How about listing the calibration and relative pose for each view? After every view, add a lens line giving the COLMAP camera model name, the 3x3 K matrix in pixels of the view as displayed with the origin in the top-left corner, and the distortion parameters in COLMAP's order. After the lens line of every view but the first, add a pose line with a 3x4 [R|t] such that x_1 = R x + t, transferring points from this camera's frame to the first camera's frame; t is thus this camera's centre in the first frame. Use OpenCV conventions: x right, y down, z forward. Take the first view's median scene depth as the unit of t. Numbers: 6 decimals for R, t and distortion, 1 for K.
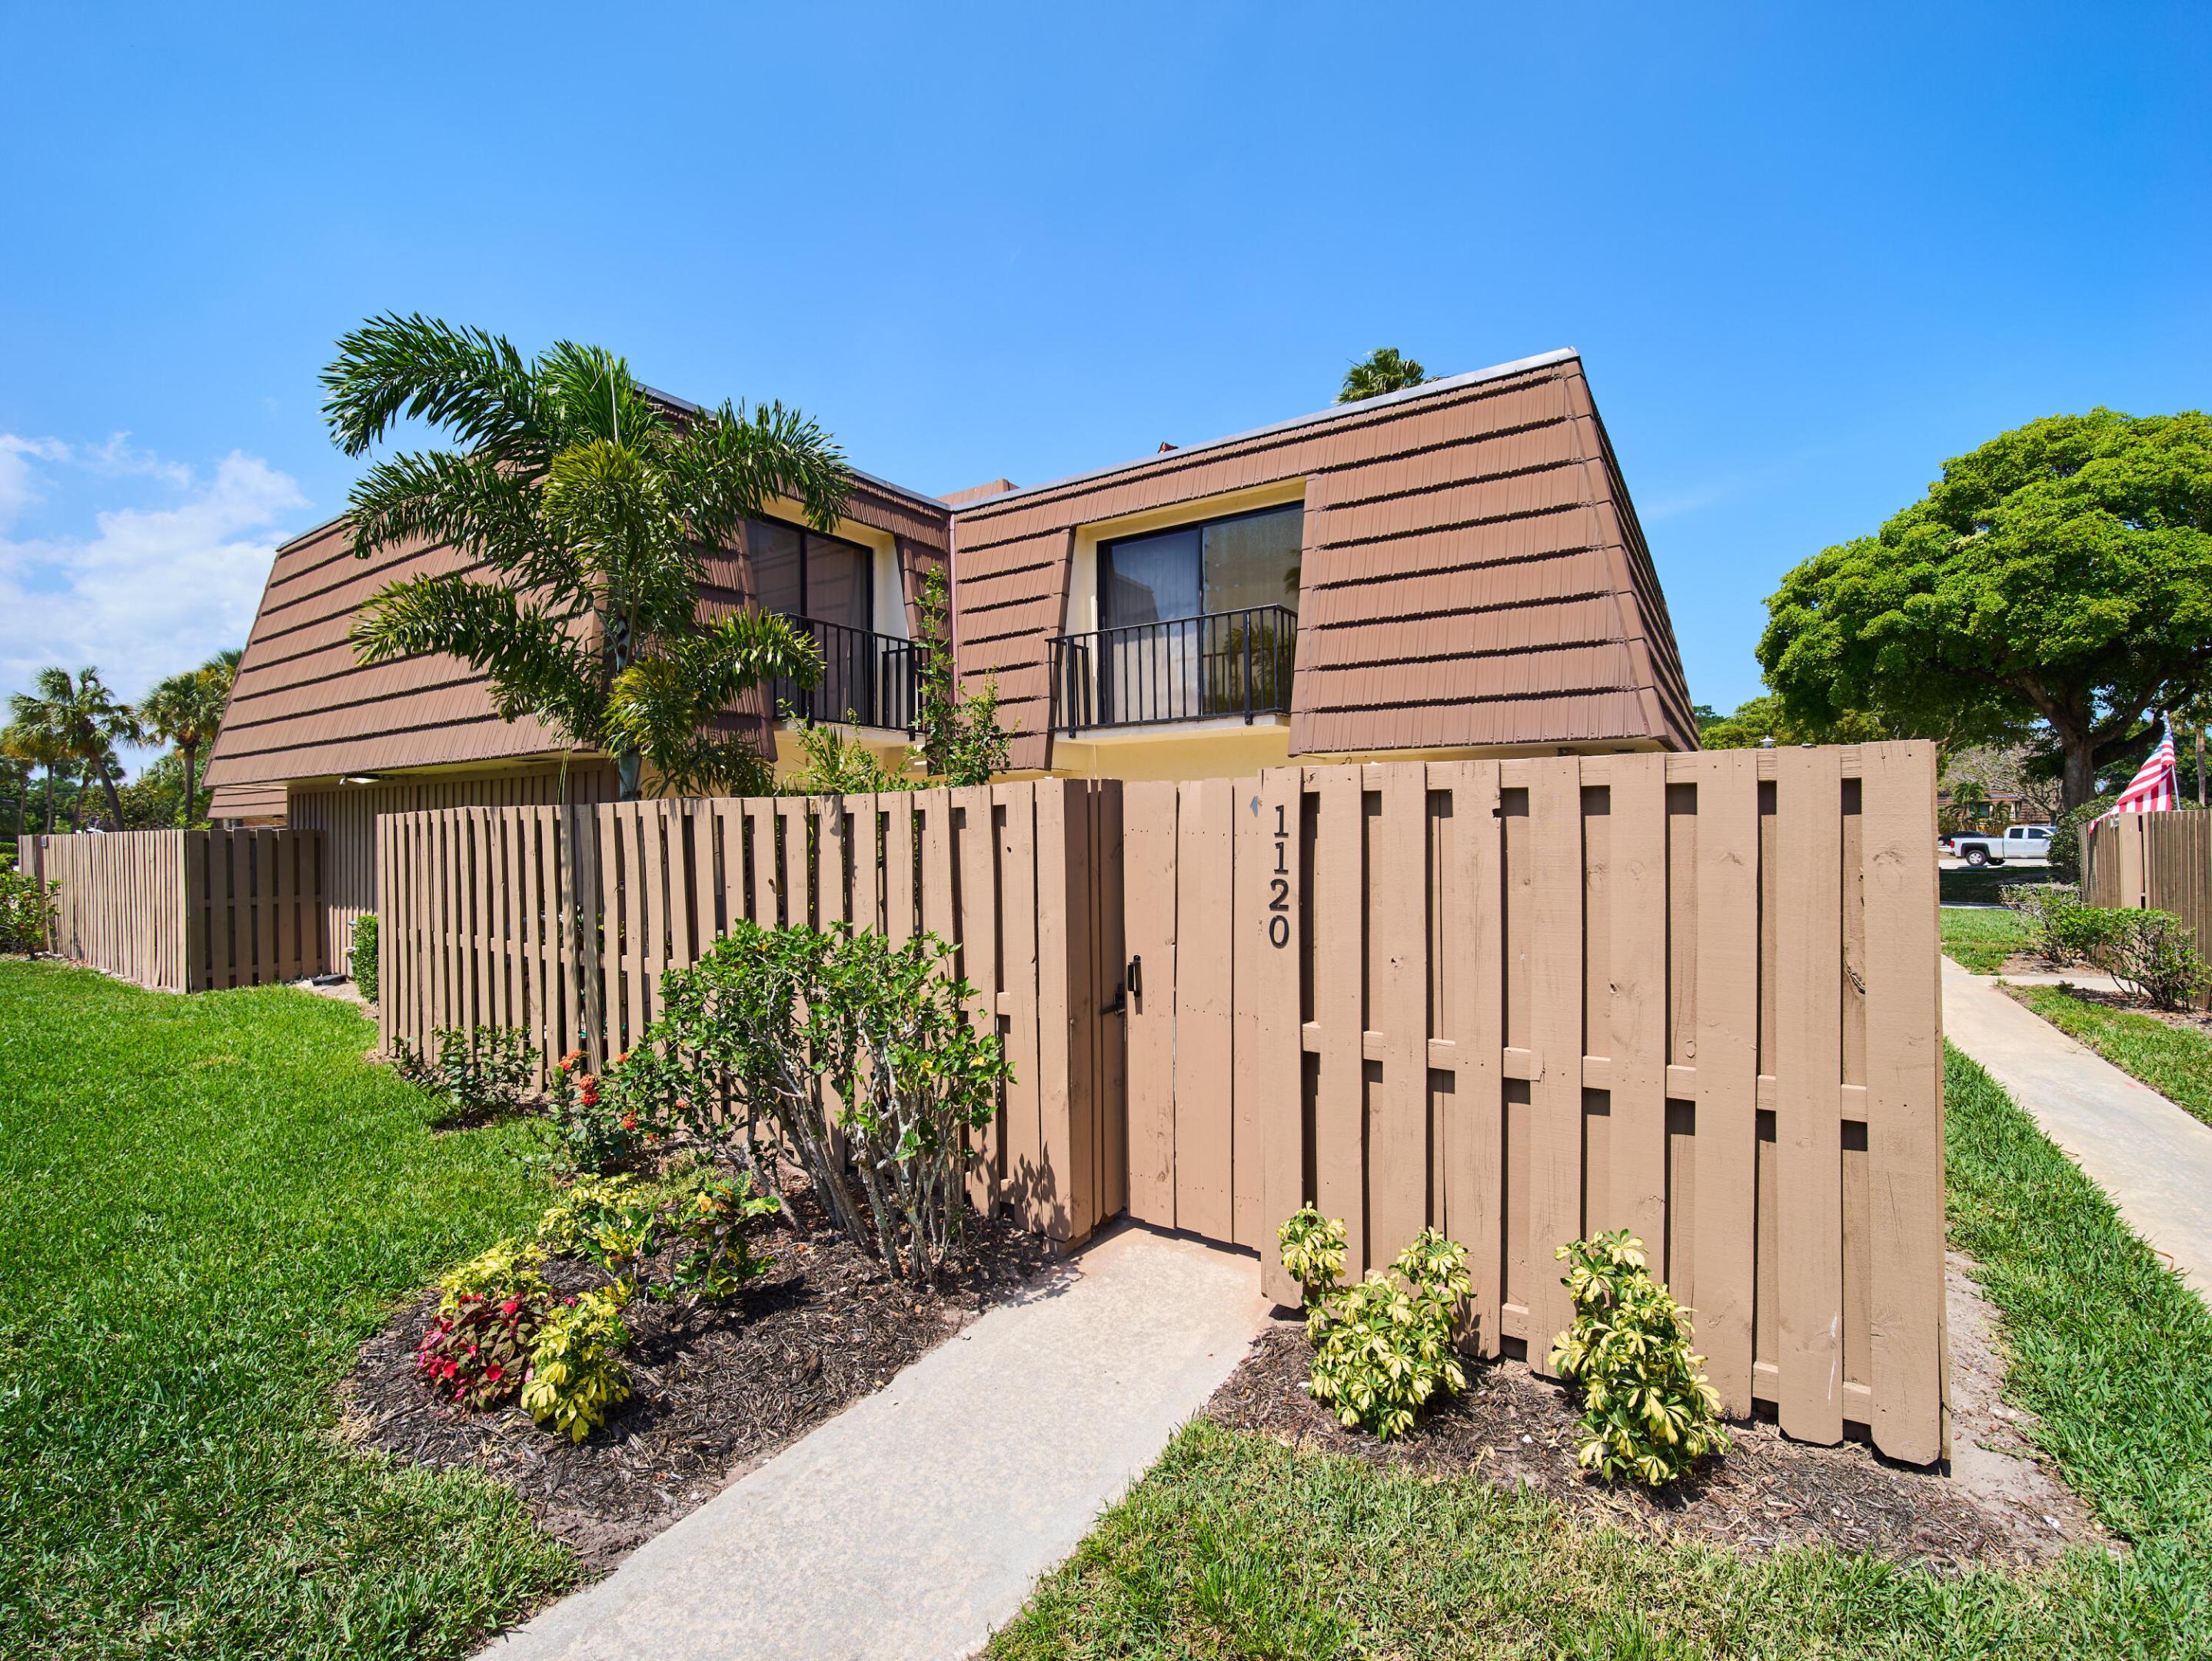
lens RADIAL K [[982.3, 0, 1065.9], [0, 982.3, 818.8], [0, 0, 1]] dist [-0.002973, -0.000623]
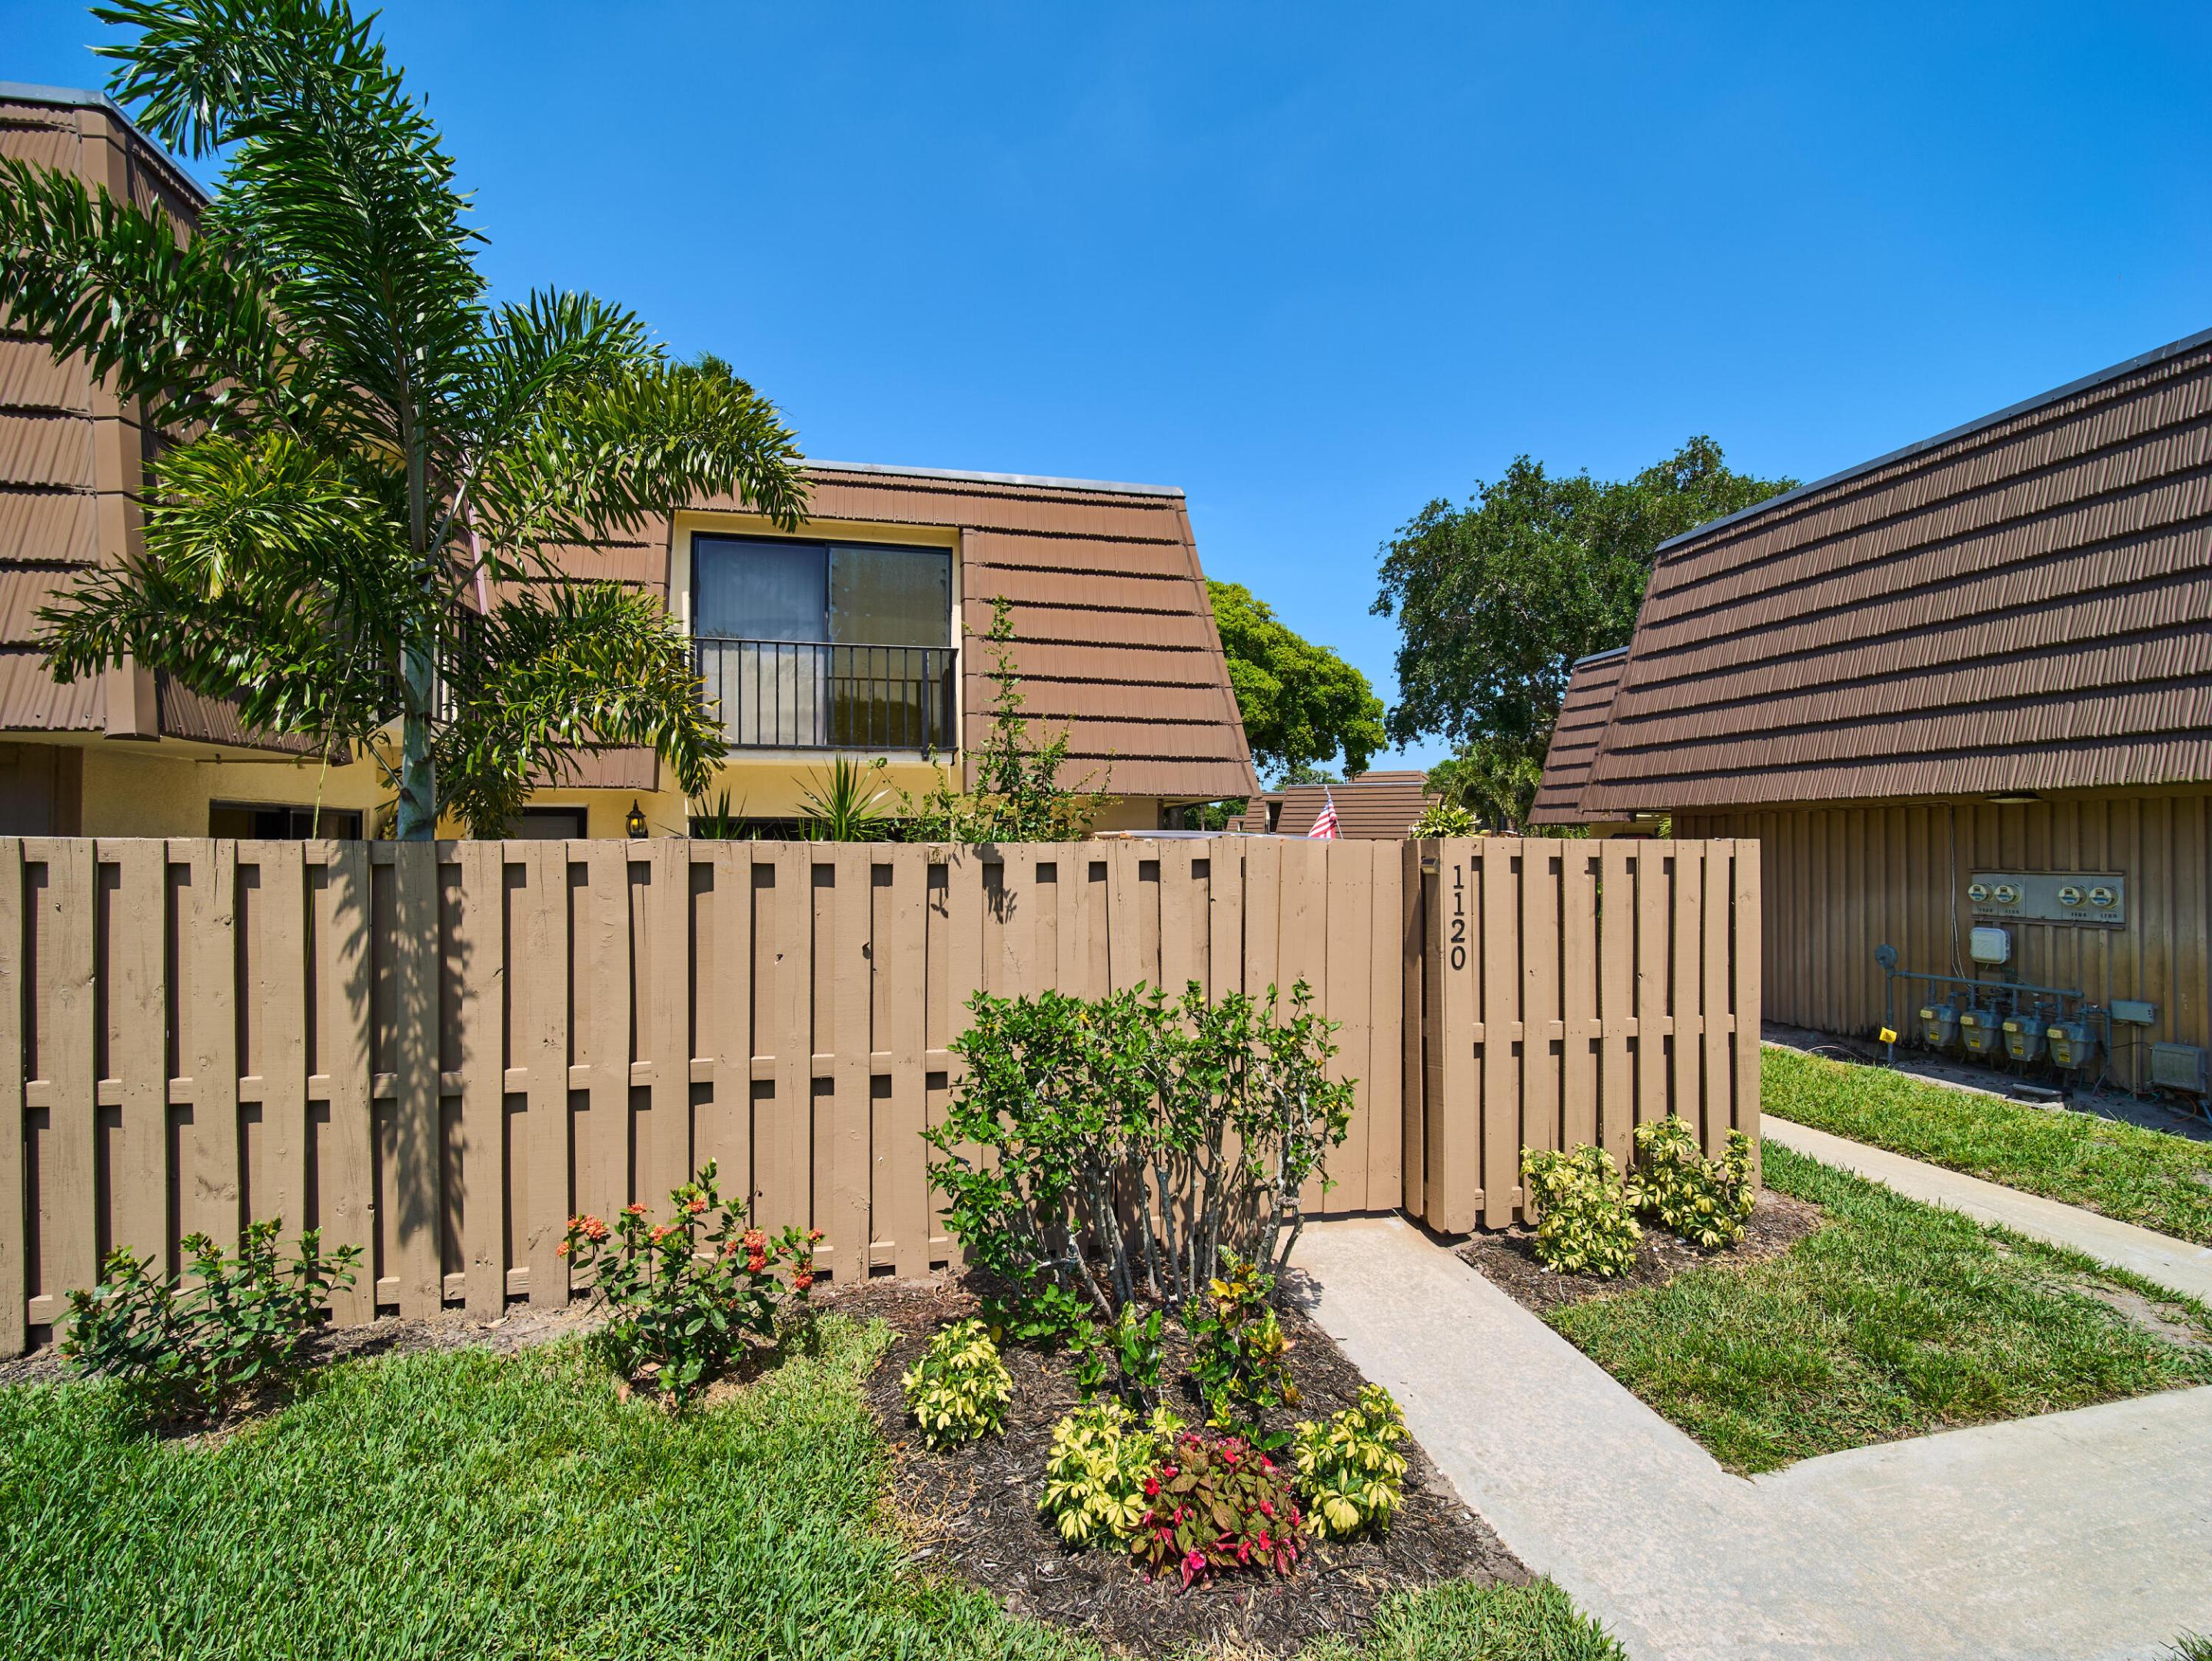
lens RADIAL K [[982.3, 0, 1092.9], [0, 982.3, 842.6], [0, 0, 1]] dist [-0.002973, -0.000623]
pose [[0.697292, 0.009429, 0.716725, -0.455884], [-0.017642, 0.999836, 0.004011, -0.017339], [-0.716570, -0.015441, 0.697344, 0.166018]]
